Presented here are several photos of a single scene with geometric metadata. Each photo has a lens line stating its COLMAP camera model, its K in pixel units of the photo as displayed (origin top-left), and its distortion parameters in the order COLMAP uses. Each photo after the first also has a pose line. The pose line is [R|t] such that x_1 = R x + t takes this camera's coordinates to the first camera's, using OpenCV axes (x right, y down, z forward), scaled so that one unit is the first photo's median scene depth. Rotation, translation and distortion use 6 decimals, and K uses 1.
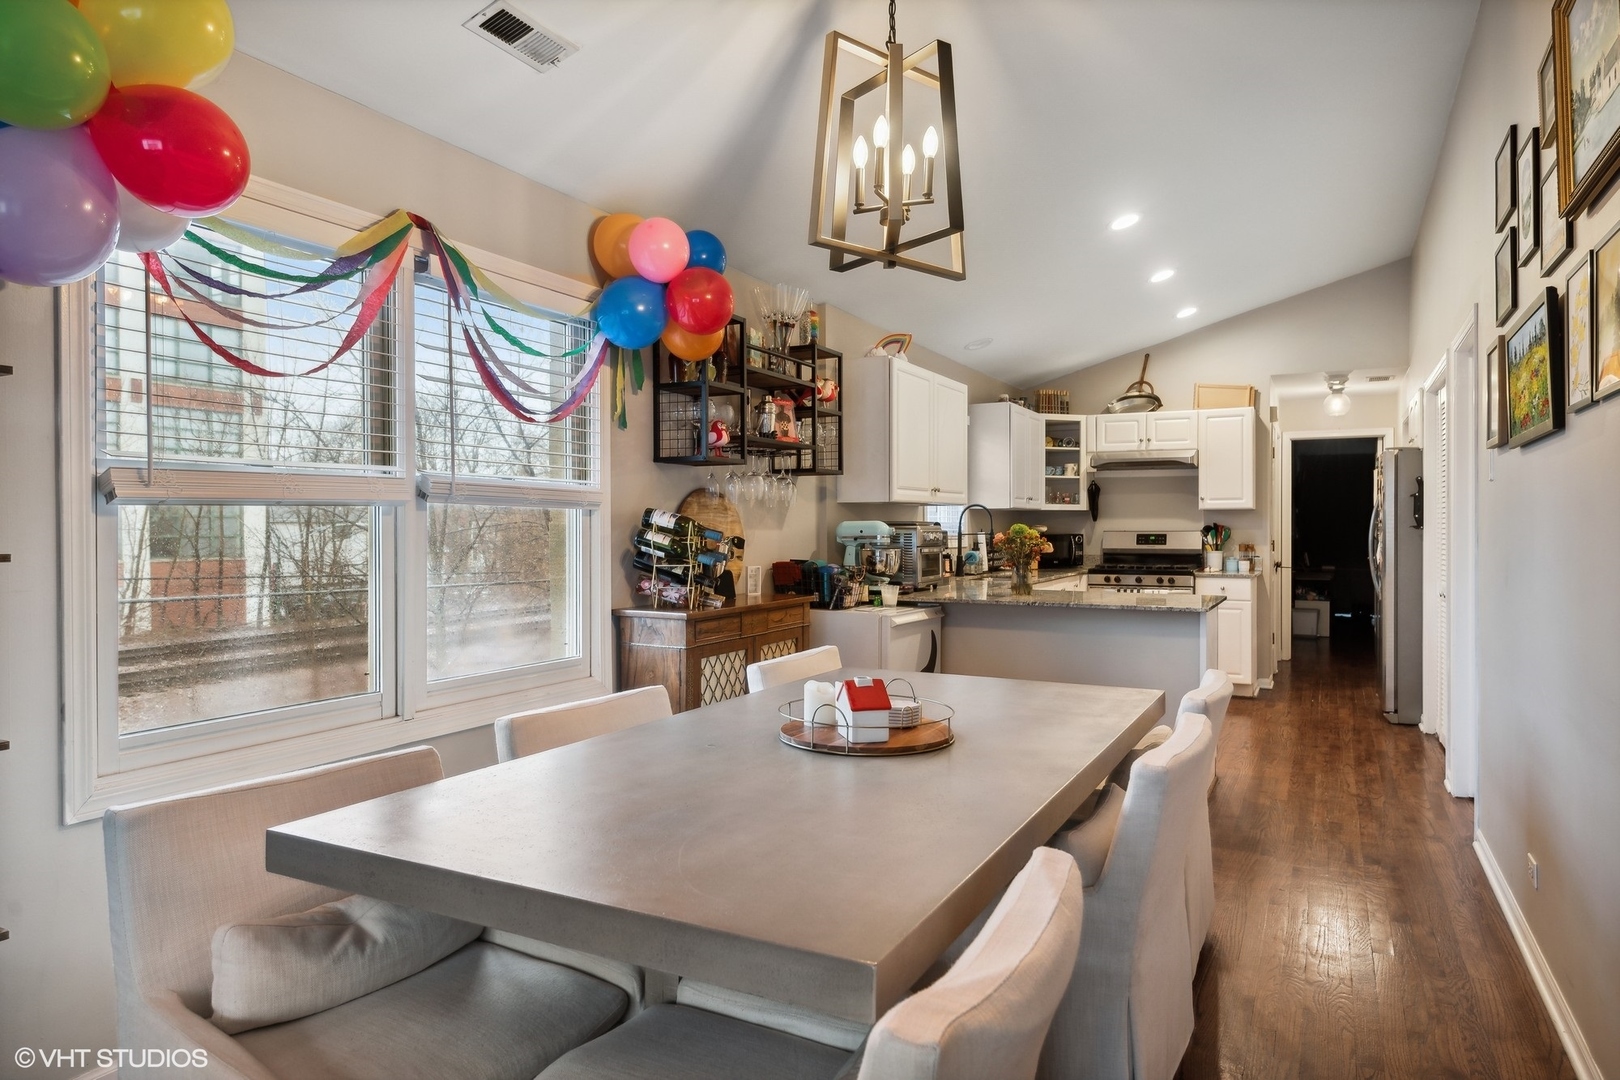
lens RADIAL K [[1004.3, 0, 811.9], [0, 1004.3, 552.5], [0, 0, 1]] dist [0.001105, 0.000271]
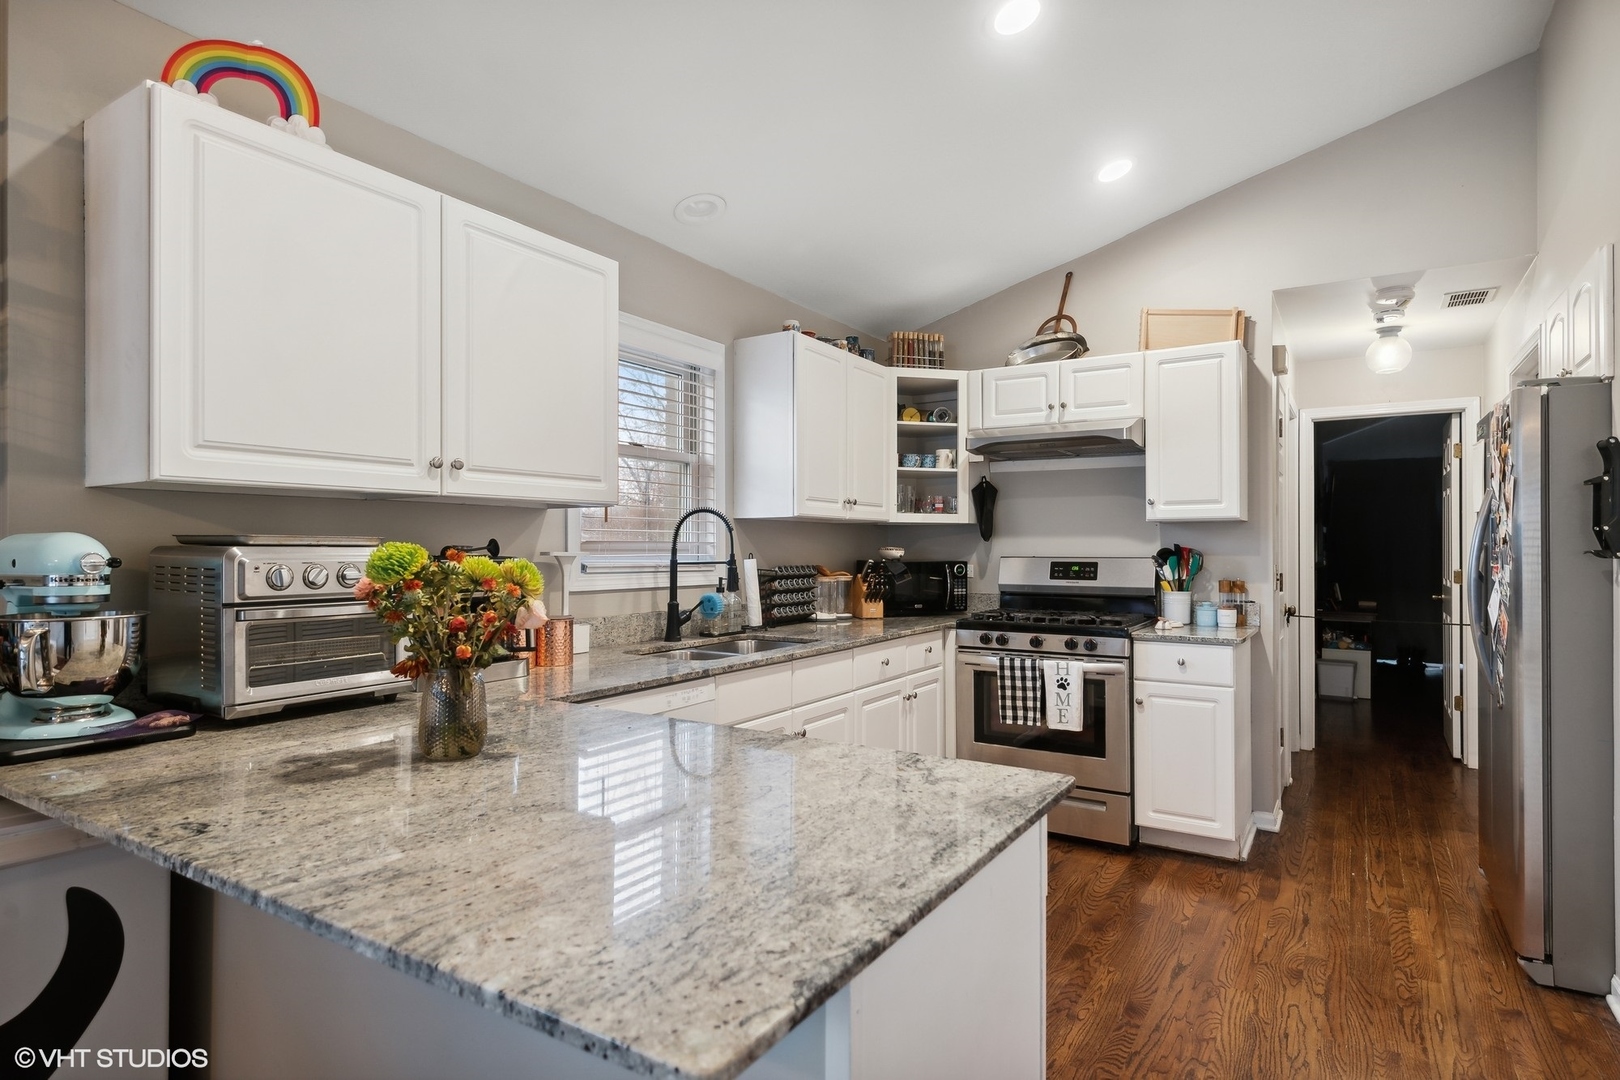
lens RADIAL K [[879.0, 0, 809.0], [0, 879.0, 554.2], [0, 0, 1]] dist [0.001871, -0.000337]
pose [[0.996637, 0.003639, -0.081865, 0.236177], [-0.005041, 0.999844, -0.016920, -0.014086], [0.081791, 0.017275, 0.996500, 0.483408]]
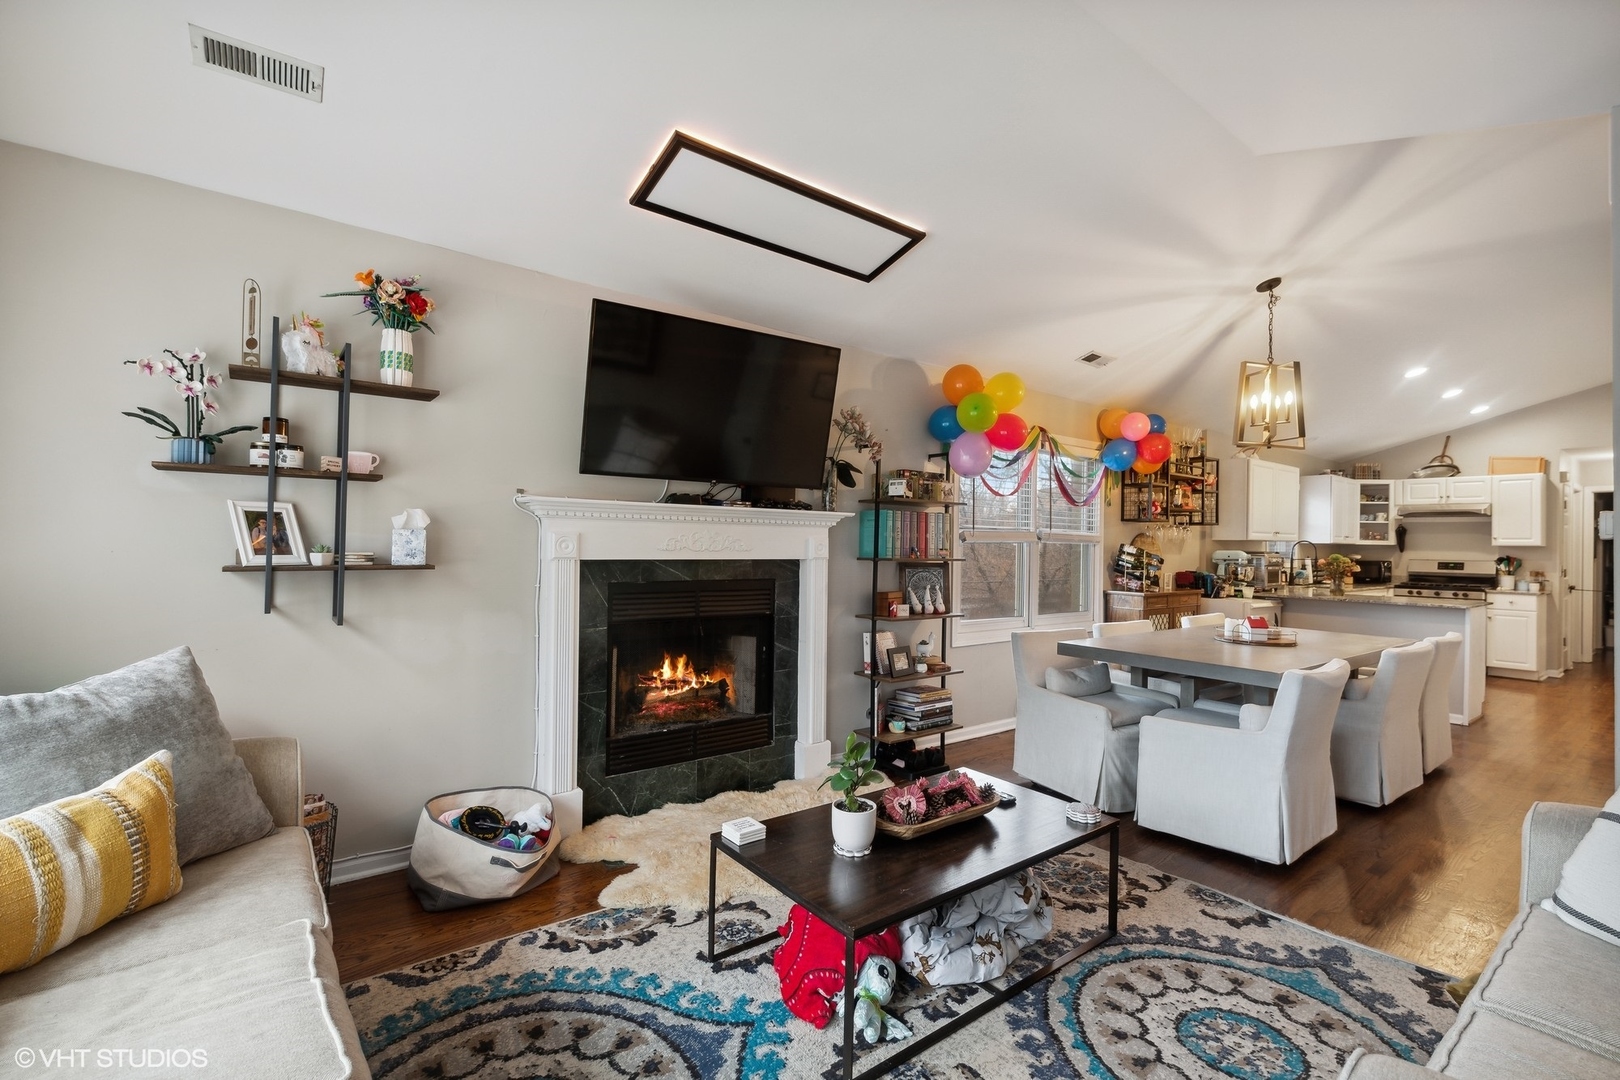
lens RADIAL K [[707.2, 0, 810.4], [0, 707.2, 546.3], [0, 0, 1]] dist [0.003989, -0.006800]
pose [[0.903682, 0.016642, -0.427881, -0.057758], [-0.027904, 0.999409, -0.020061, 0.004792], [0.427294, 0.030068, 0.903613, -0.312676]]
